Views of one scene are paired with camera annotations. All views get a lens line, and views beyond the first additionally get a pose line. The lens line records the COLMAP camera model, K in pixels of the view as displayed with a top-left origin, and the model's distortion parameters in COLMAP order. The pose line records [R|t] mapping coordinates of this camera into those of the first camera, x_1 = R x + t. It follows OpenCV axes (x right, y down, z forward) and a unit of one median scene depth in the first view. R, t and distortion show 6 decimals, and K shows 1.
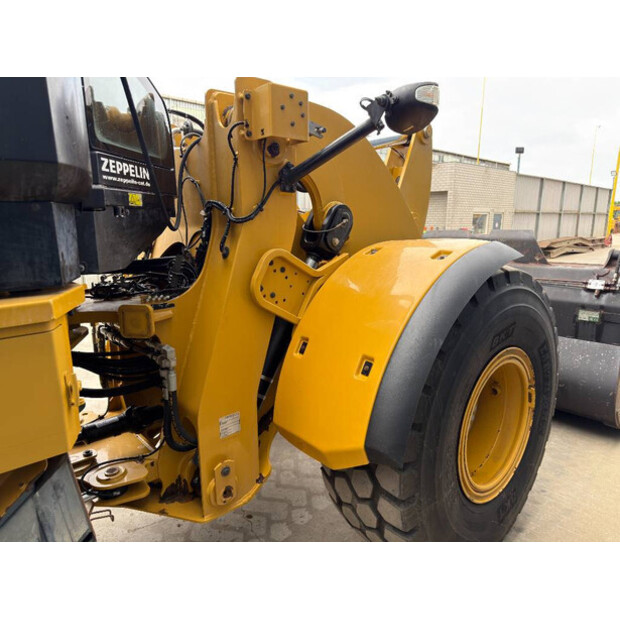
lens RADIAL K [[450.1, 0, 310.0], [0, 450.1, 310.0], [0, 0, 1]] dist [0.023494, -0.038571]
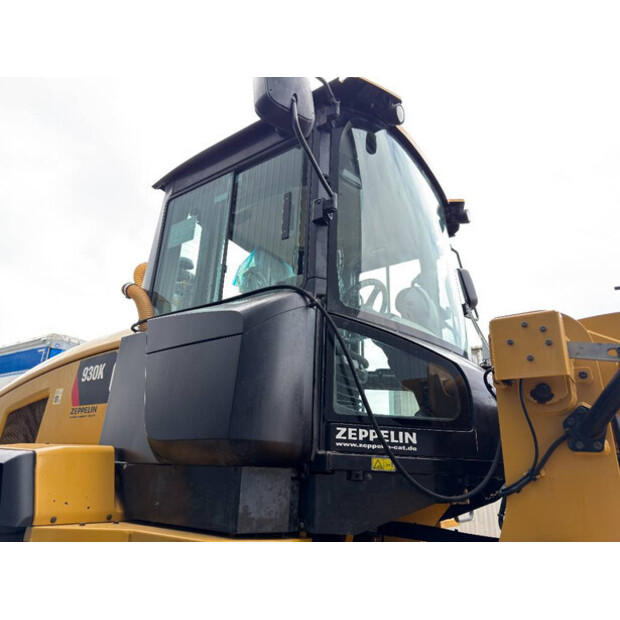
lens RADIAL K [[450.1, 0, 310.0], [0, 450.1, 310.0], [0, 0, 1]] dist [0.023494, -0.038571]
pose [[0.269029, -0.320268, -0.908324, 0.597785], [-0.232468, 0.893618, -0.383935, -0.121446], [0.934656, 0.314445, 0.165957, 0.547428]]
